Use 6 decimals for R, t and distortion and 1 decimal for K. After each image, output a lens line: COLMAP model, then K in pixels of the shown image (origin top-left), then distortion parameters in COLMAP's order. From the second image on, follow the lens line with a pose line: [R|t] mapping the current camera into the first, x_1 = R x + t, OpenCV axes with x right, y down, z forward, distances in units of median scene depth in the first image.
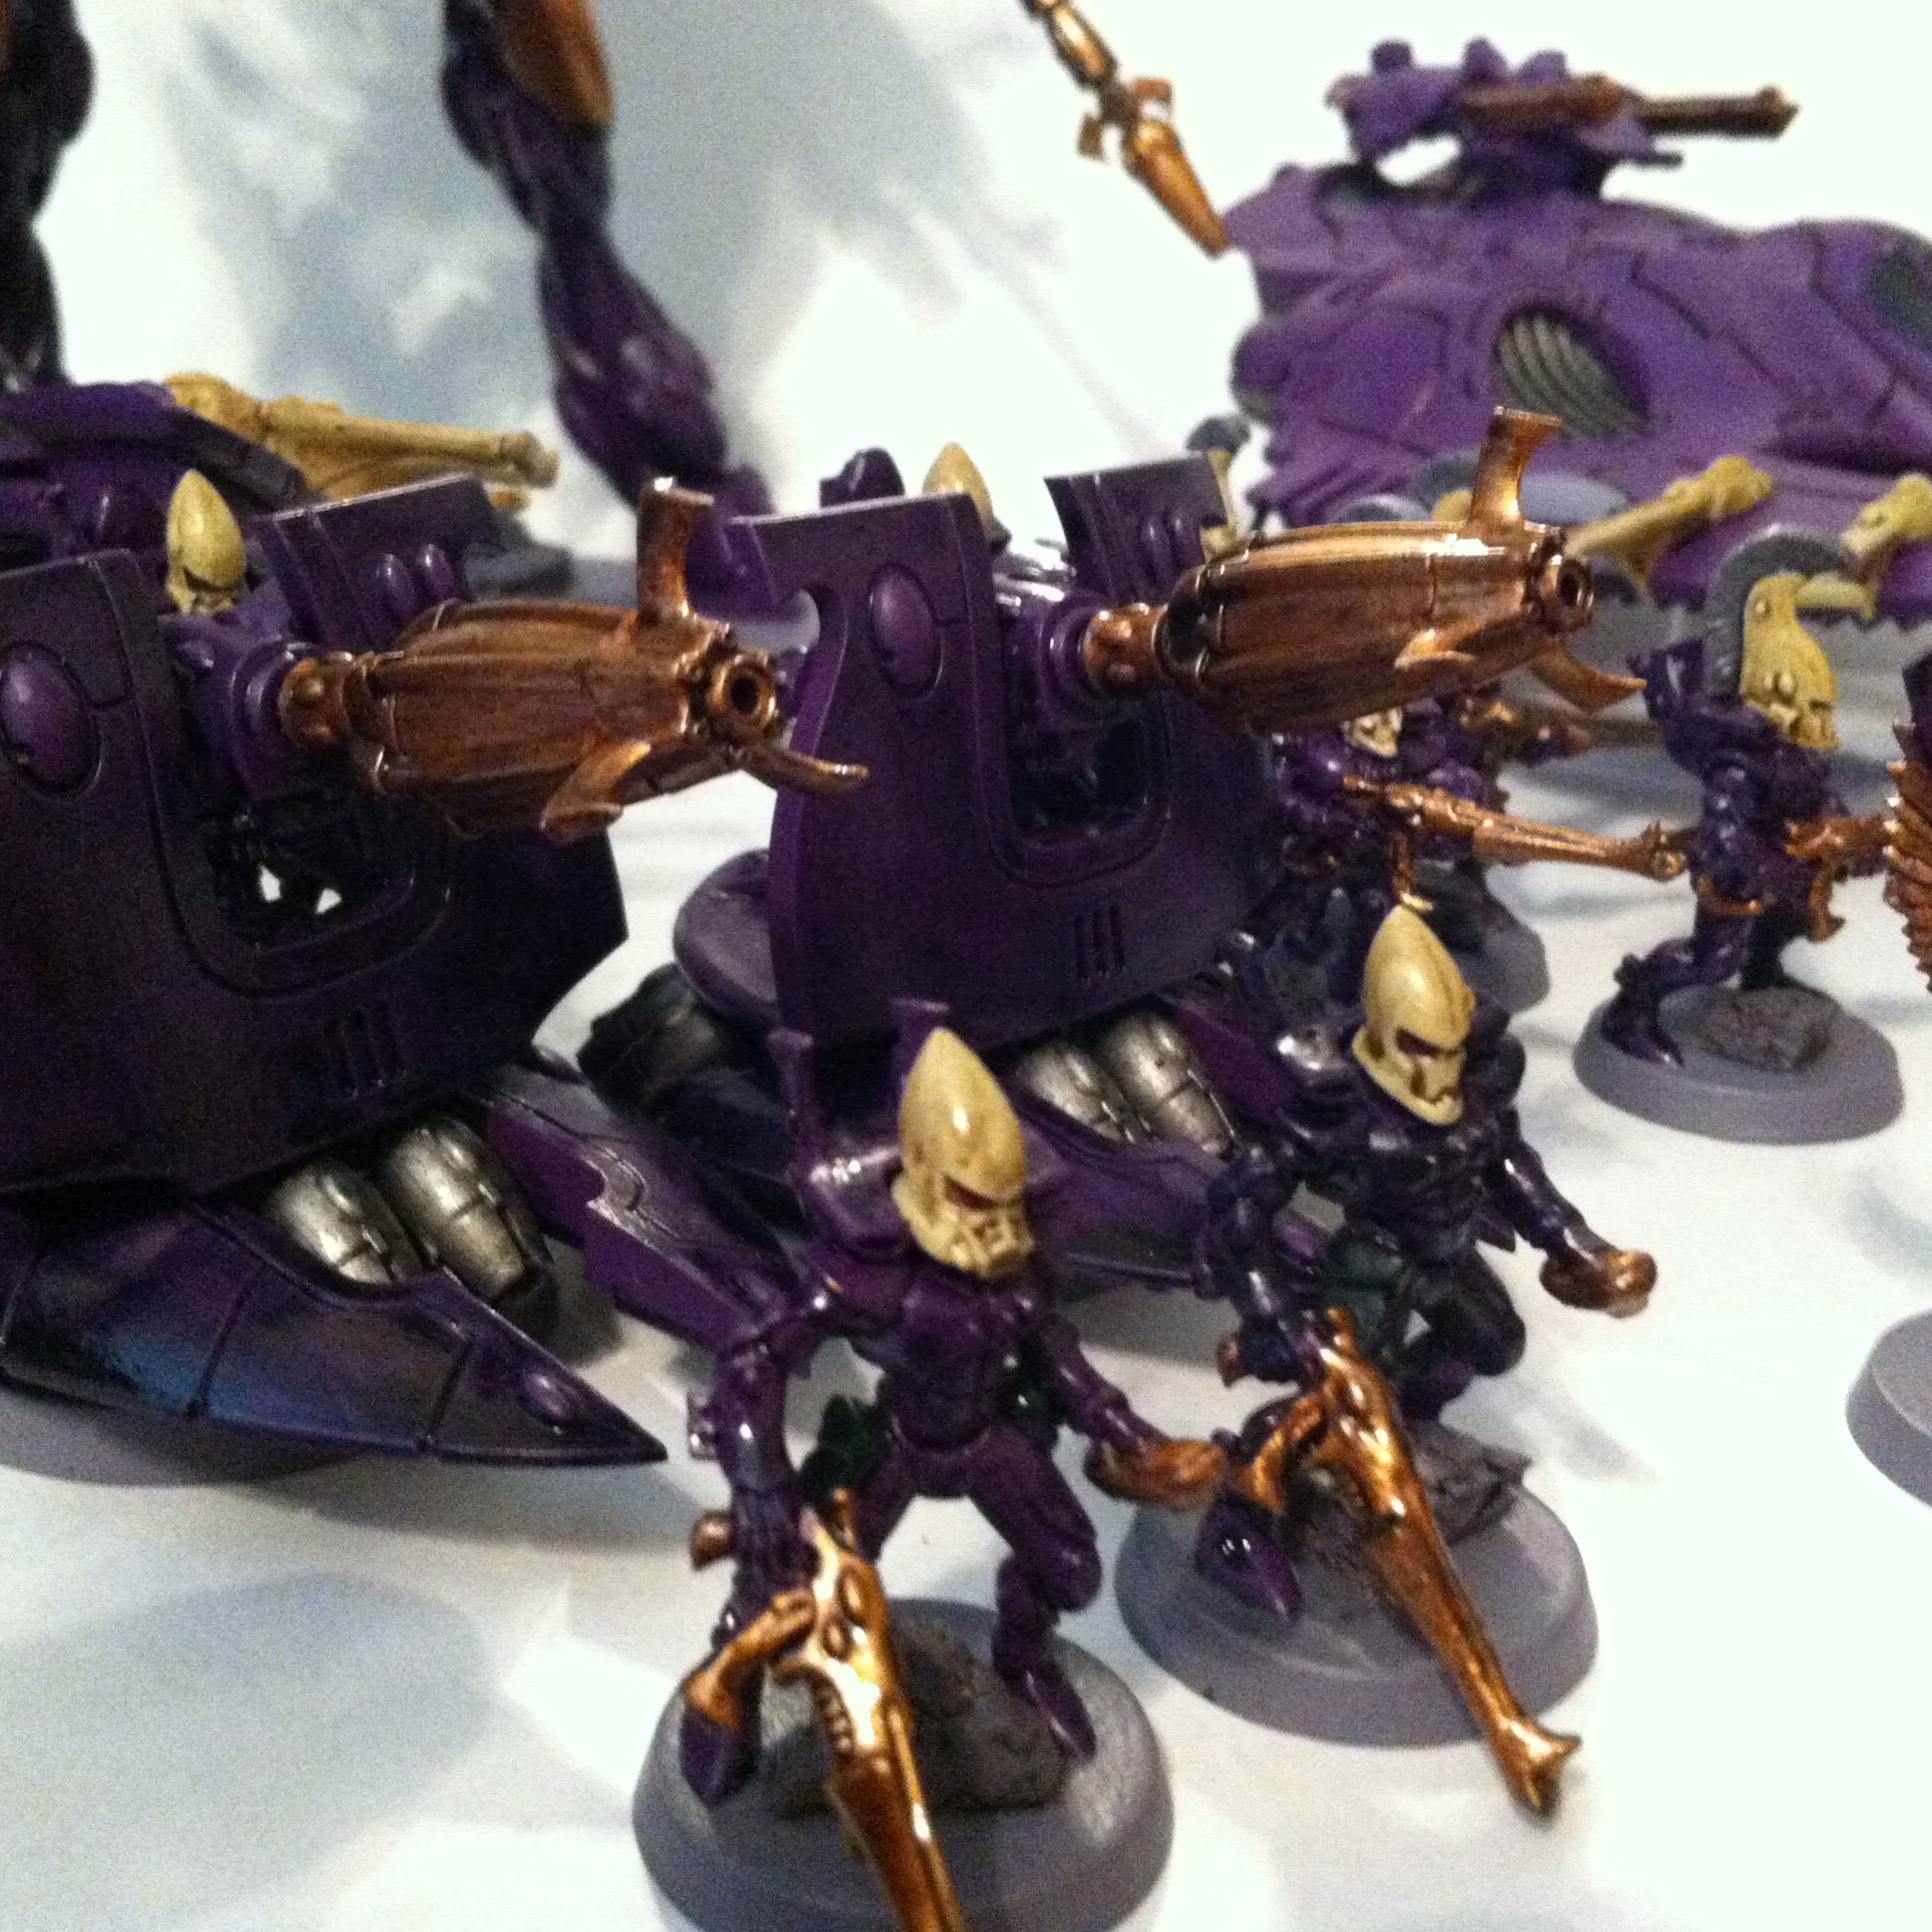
lens RADIAL K [[2548.3, 0, 976.0], [0, 2548.3, 963.3], [0, 0, 1]] dist [0.013966, 0.000000]
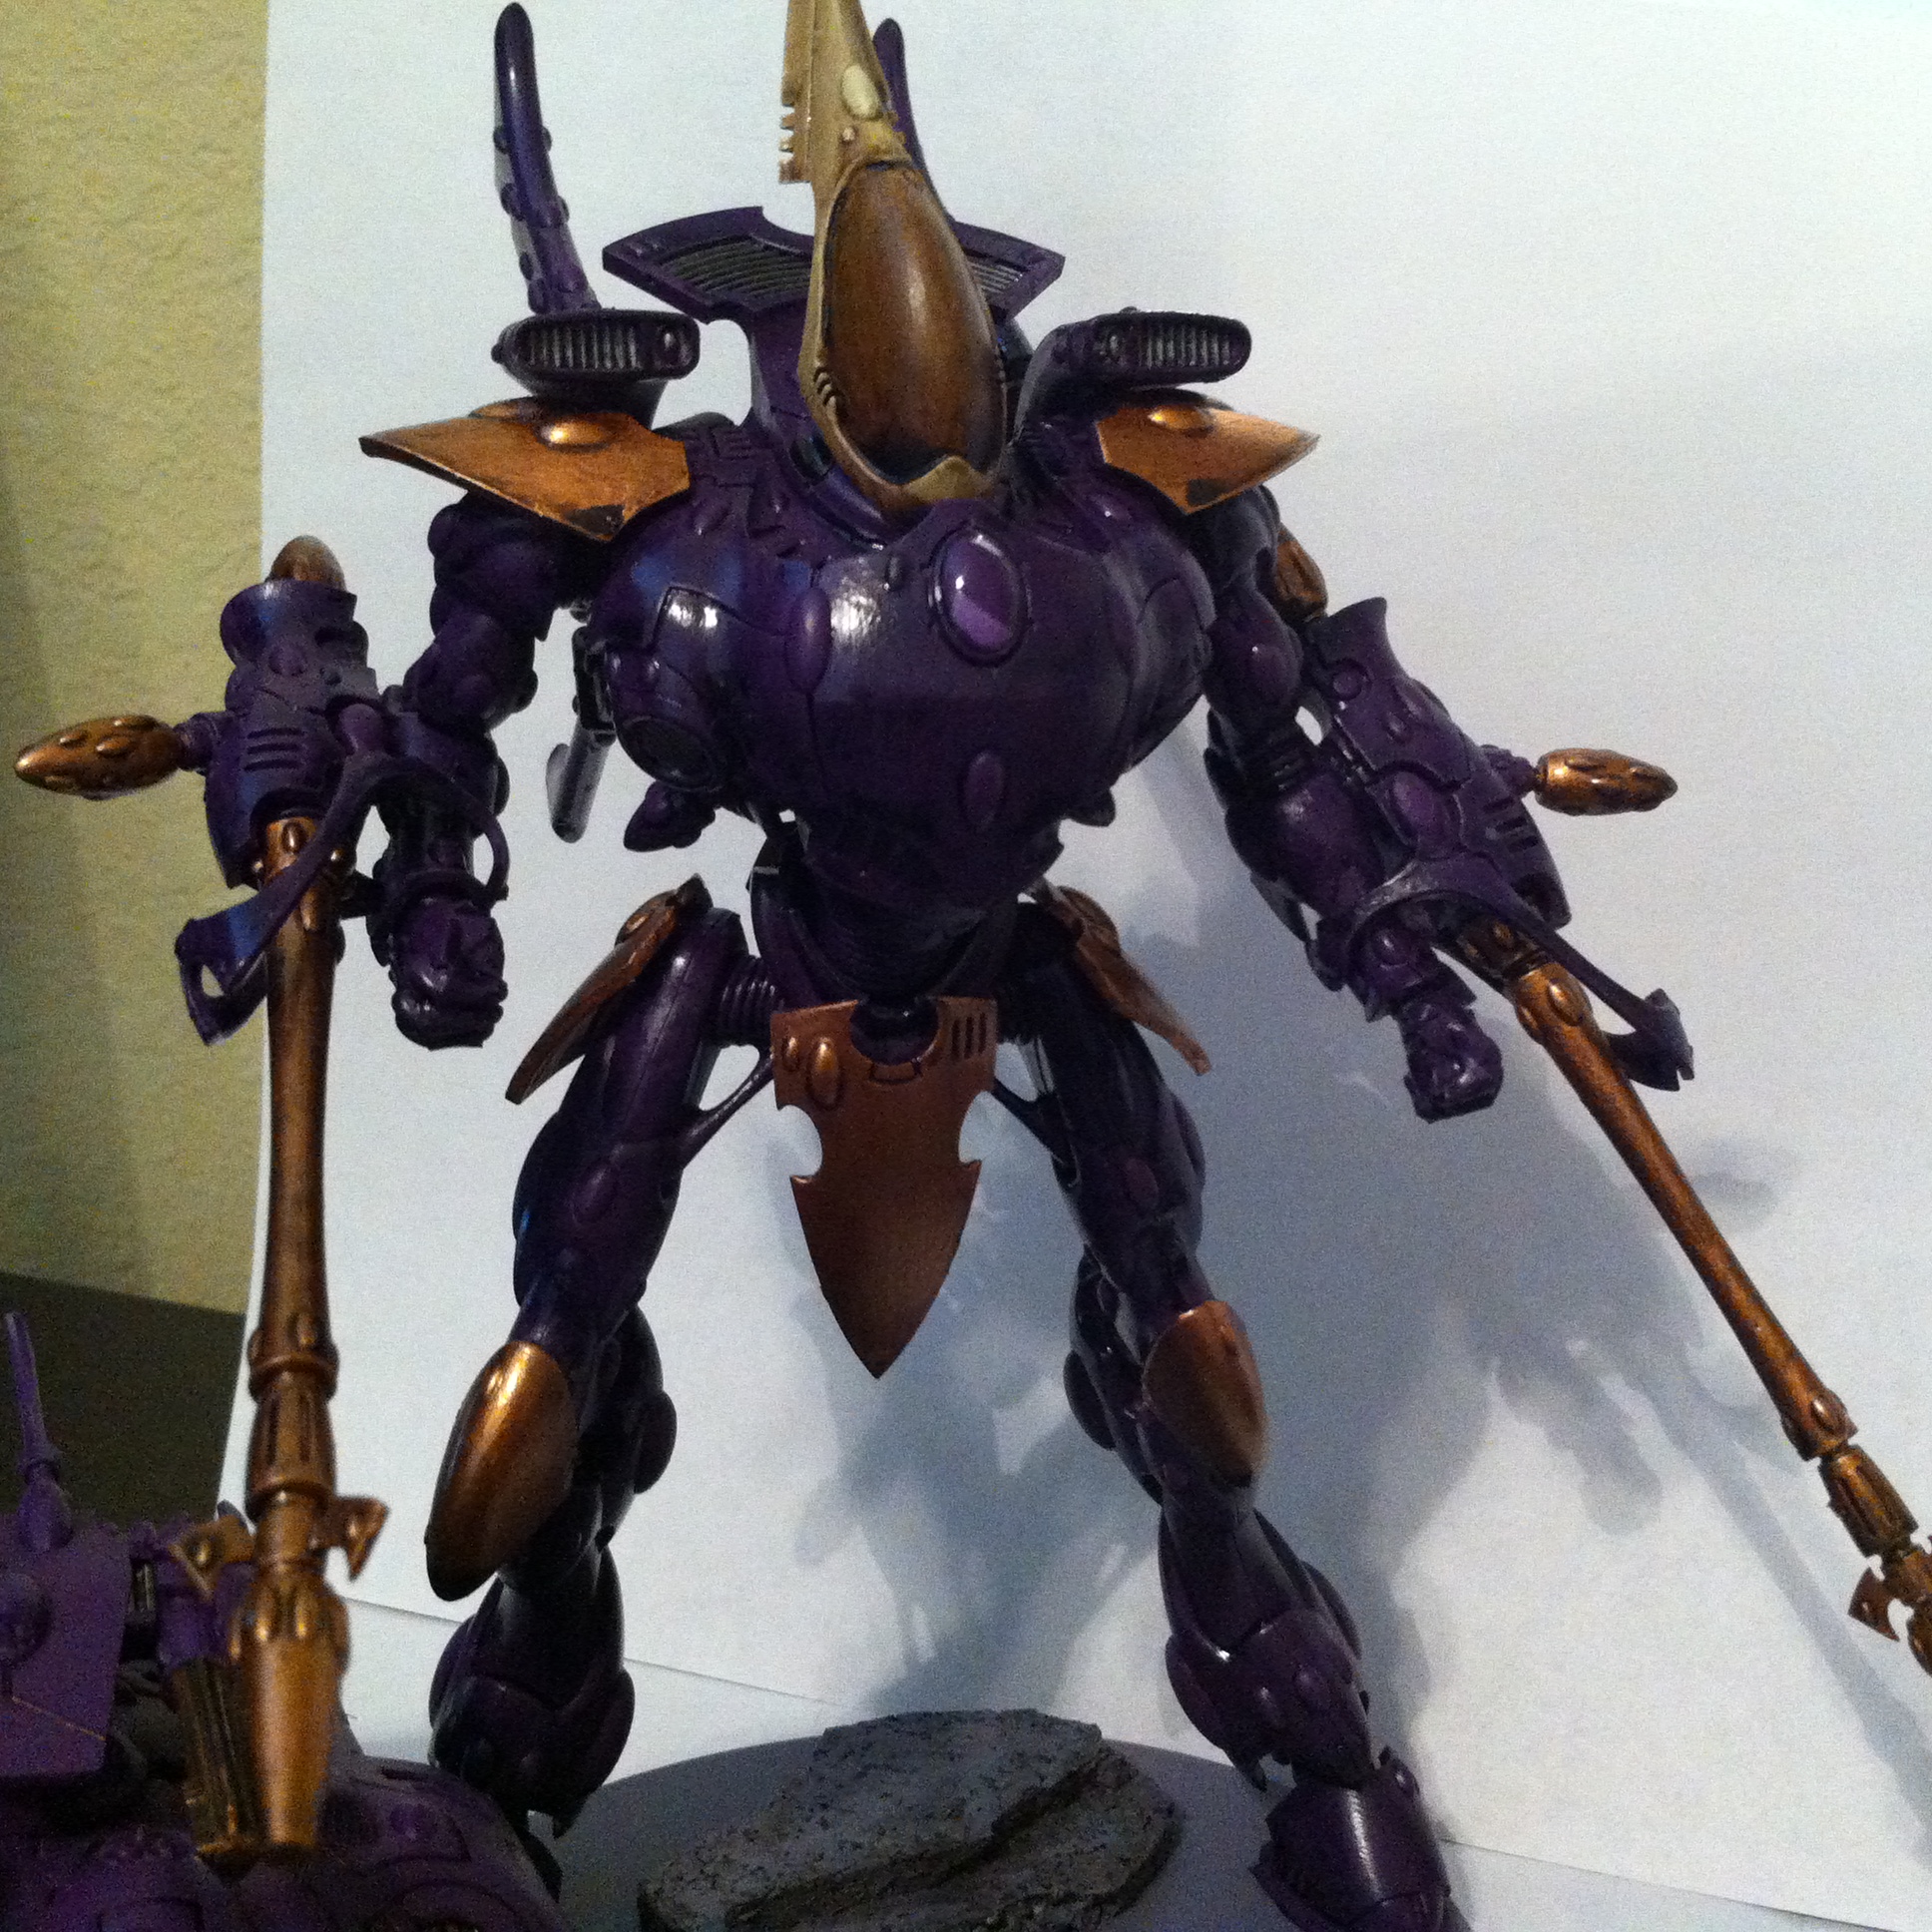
lens RADIAL K [[2548.3, 0, 966.2], [0, 2548.3, 979.2], [0, 0, 1]] dist [0.013966, 0.000000]
pose [[0.974011, 0.050603, -0.220775, -0.062991], [-0.071097, 0.993765, -0.085887, -0.426321], [0.215052, 0.099352, 0.971536, 0.152978]]
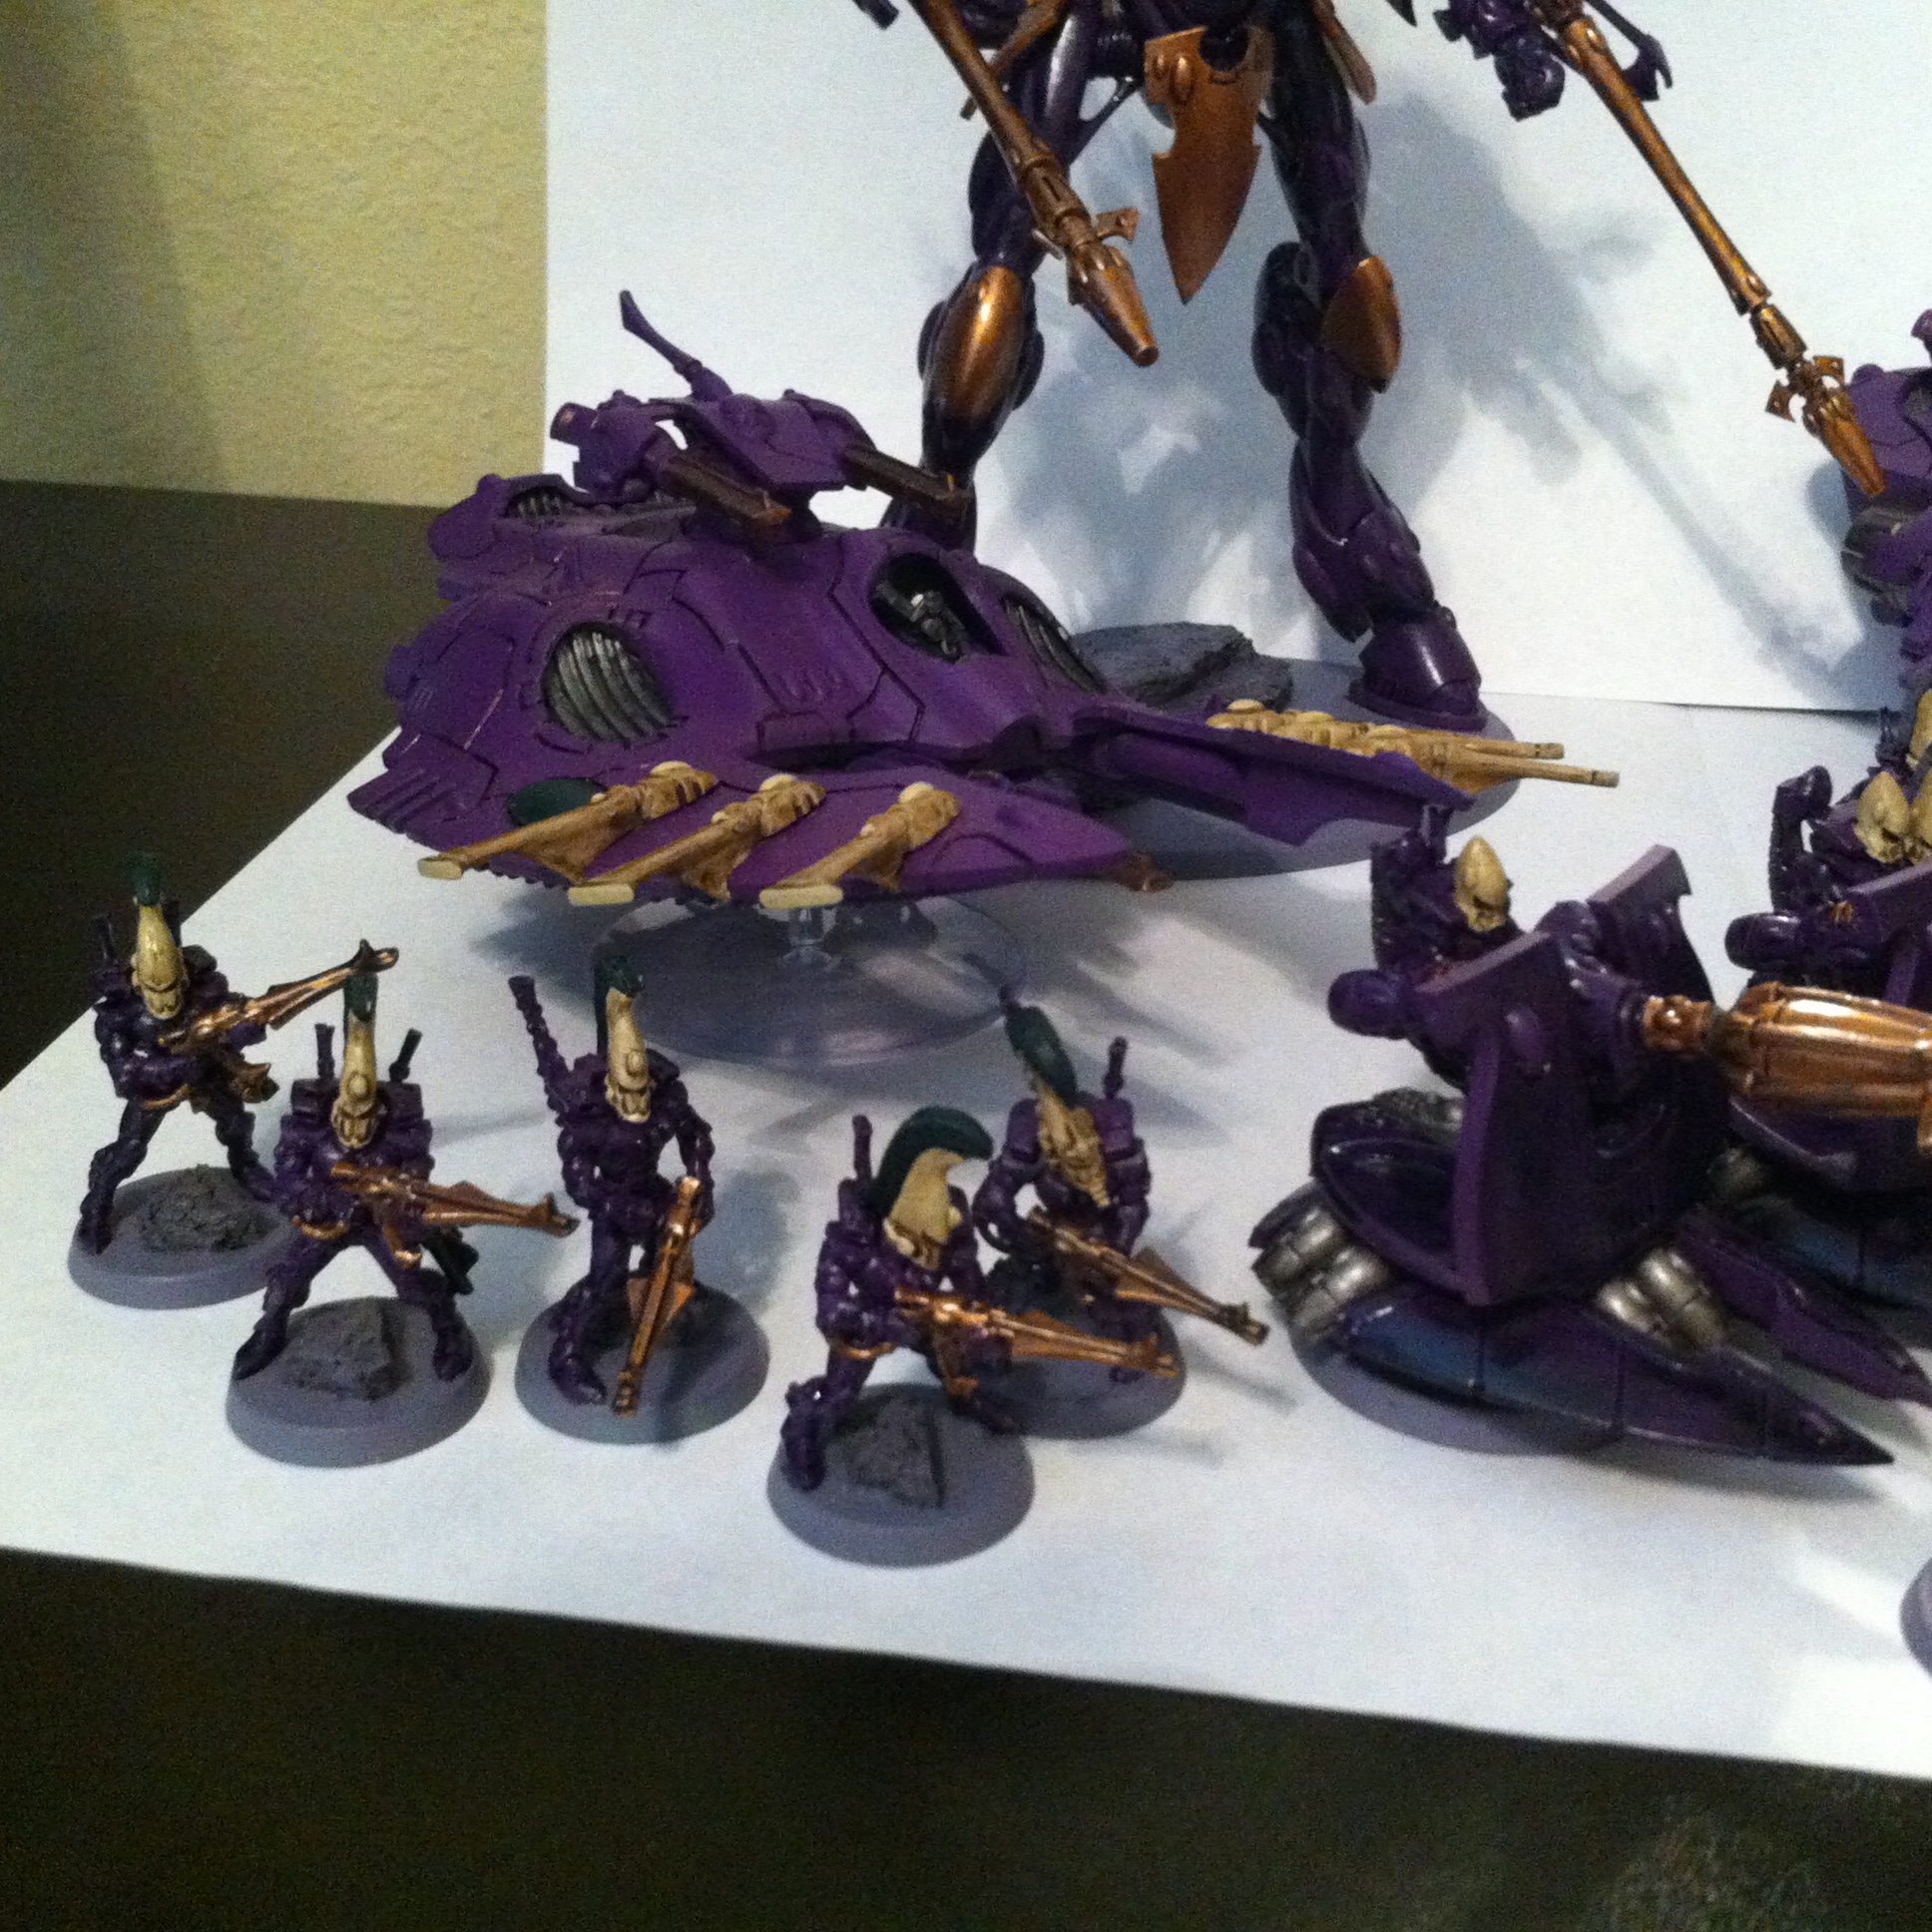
lens RADIAL K [[2548.3, 0, 966.7], [0, 2548.3, 956.3], [0, 0, 1]] dist [0.013966, 0.000000]
pose [[0.999106, 0.006254, -0.041801, -0.319957], [-0.003026, 0.997040, 0.076829, -0.135823], [0.042158, -0.076633, 0.996168, -0.364864]]
